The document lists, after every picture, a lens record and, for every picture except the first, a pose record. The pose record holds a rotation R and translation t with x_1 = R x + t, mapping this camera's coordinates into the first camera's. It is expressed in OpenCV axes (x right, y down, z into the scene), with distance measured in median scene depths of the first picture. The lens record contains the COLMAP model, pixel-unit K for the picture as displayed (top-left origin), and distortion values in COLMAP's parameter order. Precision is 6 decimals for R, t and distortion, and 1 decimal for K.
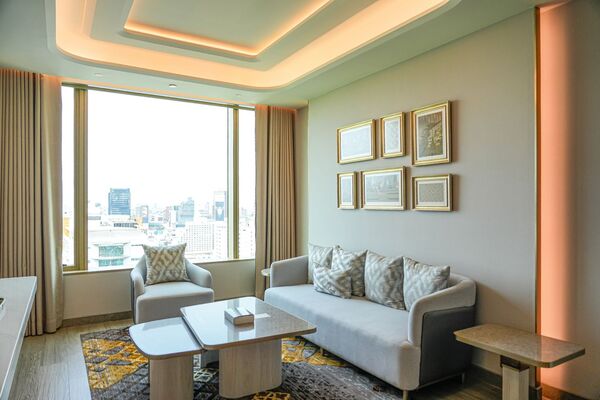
lens RADIAL K [[414.2, 0, 300.0], [0, 414.2, 200.0], [0, 0, 1]] dist [0.003372, 0.000276]
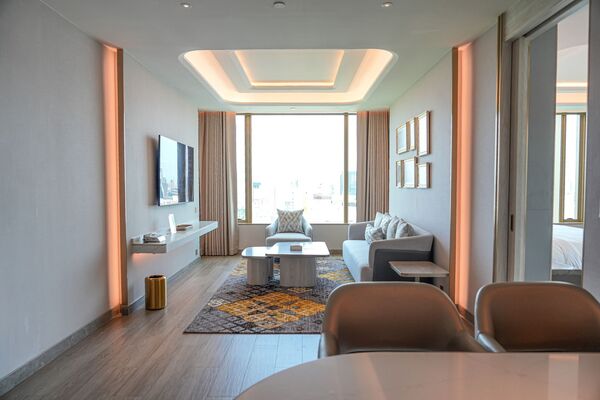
lens RADIAL K [[414.2, 0, 300.0], [0, 414.2, 200.0], [0, 0, 1]] dist [0.003372, 0.000276]
pose [[0.855274, 0.014162, -0.517982, 0.549070], [0.009308, 0.999045, 0.042683, 0.003696], [0.518092, -0.041327, 0.854326, -0.351485]]
